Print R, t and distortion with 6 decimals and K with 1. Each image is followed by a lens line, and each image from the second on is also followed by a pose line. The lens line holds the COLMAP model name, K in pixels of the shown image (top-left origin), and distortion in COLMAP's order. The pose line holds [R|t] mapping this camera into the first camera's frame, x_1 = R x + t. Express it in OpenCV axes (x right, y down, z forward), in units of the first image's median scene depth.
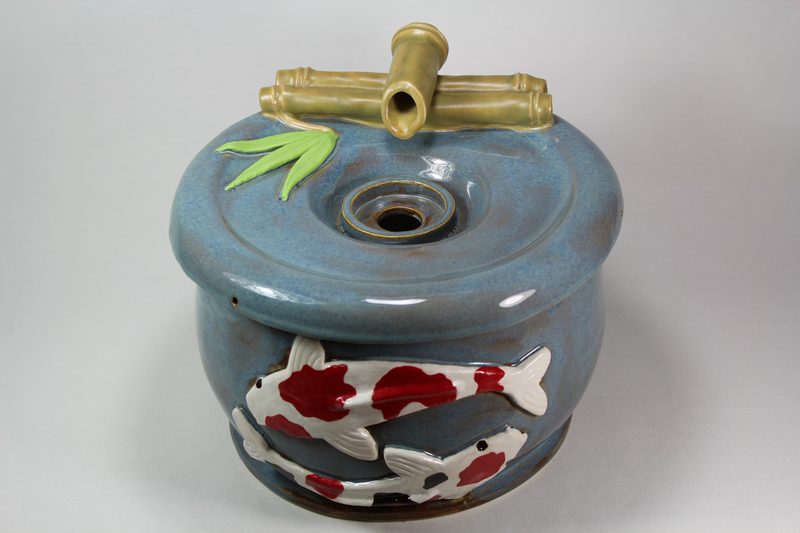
lens RADIAL K [[1500.6, 0, 401.2], [0, 1500.6, 265.8], [0, 0, 1]] dist [0.049515, 0.000000]
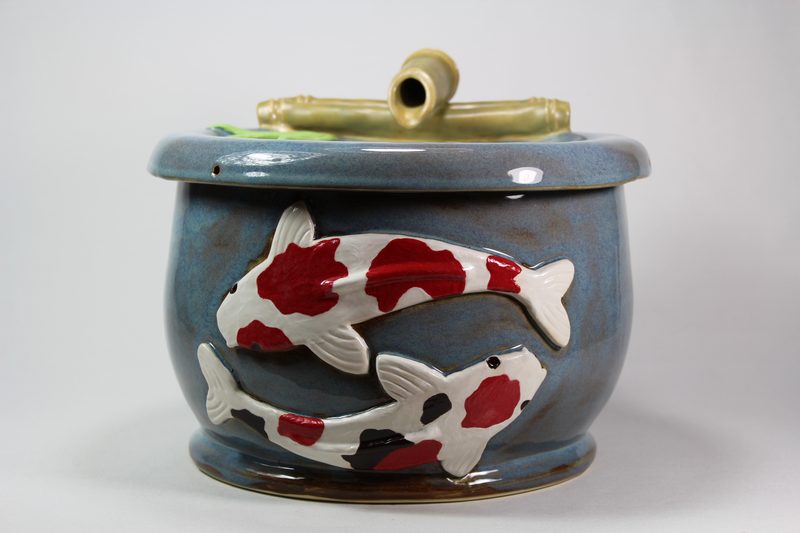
lens RADIAL K [[1550.6, 0, 393.6], [0, 1550.6, 273.7], [0, 0, 1]] dist [0.000307, 0.000000]
pose [[0.998993, 0.044572, -0.005205, 0.000472], [-0.042121, 0.891341, -0.451373, 0.459987], [-0.015479, 0.451138, 0.892320, 0.203109]]
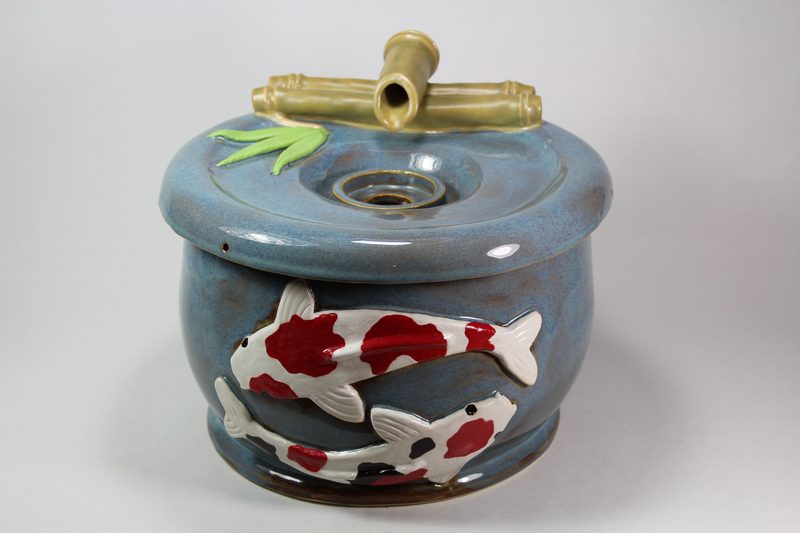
lens RADIAL K [[1550.6, 0, 401.1], [0, 1550.6, 267.7], [0, 0, 1]] dist [0.000307, 0.000000]
pose [[0.999347, 0.026430, 0.024650, -0.018745], [-0.021606, 0.983658, -0.178745, 0.206449], [-0.028971, 0.178095, 0.983587, -0.008347]]
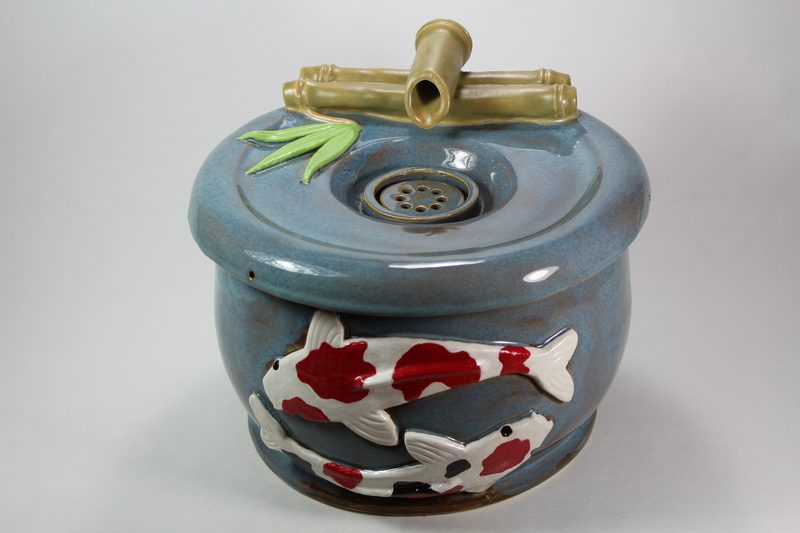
lens RADIAL K [[1347.4, 0, 400.5], [0, 1347.4, 268.2], [0, 0, 1]] dist [-0.036371, 0.000000]
pose [[0.999844, 0.007185, -0.016111, -0.000865], [-0.008287, 0.997551, -0.069448, 0.074651], [0.015572, 0.069571, 0.997455, 0.128508]]
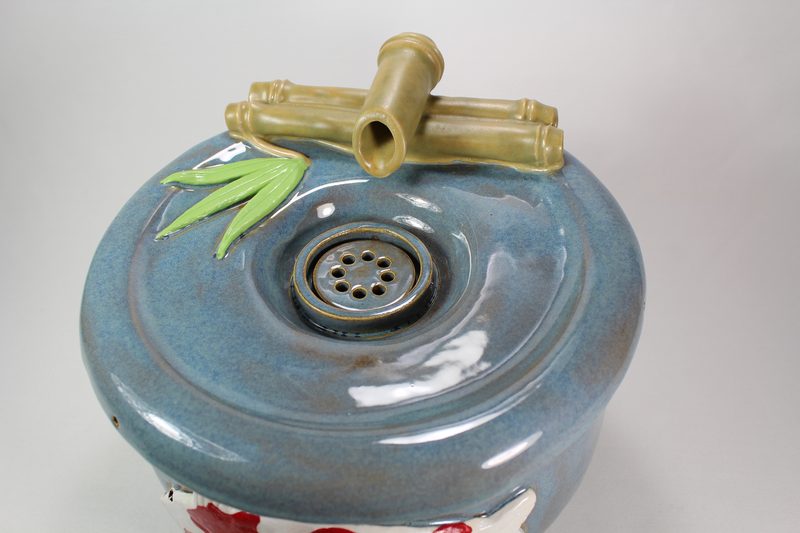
lens RADIAL K [[763.9, 0, 396.8], [0, 763.9, 267.5], [0, 0, 1]] dist [-0.122148, 0.000000]
pose [[0.994623, 0.058467, -0.085480, 0.053933], [-0.043171, 0.984335, 0.170942, -0.116252], [0.094135, -0.166332, 0.981566, 0.625936]]
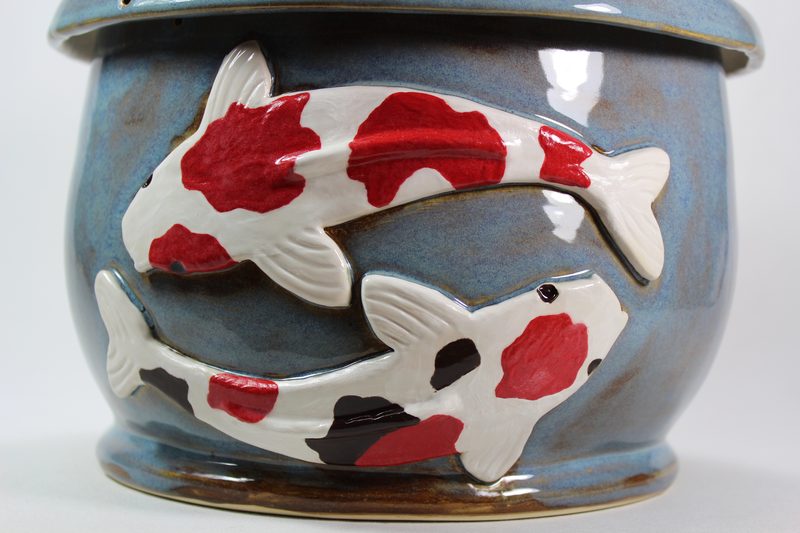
lens RADIAL K [[1347.4, 0, 384.3], [0, 1347.4, 279.4], [0, 0, 1]] dist [-0.036371, 0.000000]
pose [[0.997612, 0.065061, -0.023191, 0.006988], [-0.067517, 0.847751, -0.526079, 0.362604], [-0.014567, 0.526388, 0.850119, 0.584231]]
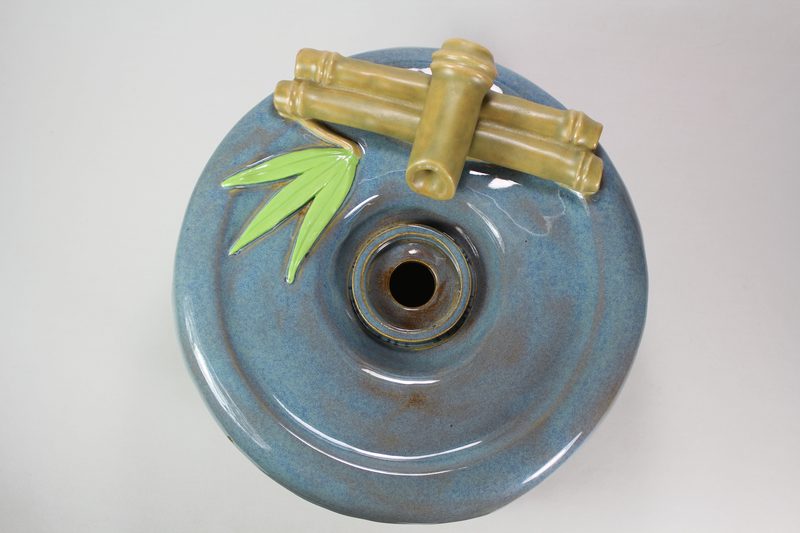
lens RADIAL K [[1053.6, 0, 401.0], [0, 1053.6, 267.6], [0, 0, 1]] dist [-0.053796, 0.000000]
pose [[0.992325, 0.123628, 0.002785, -0.011958], [-0.087420, 0.685413, 0.722887, -0.551193], [0.087460, -0.717582, 0.690960, 0.572197]]
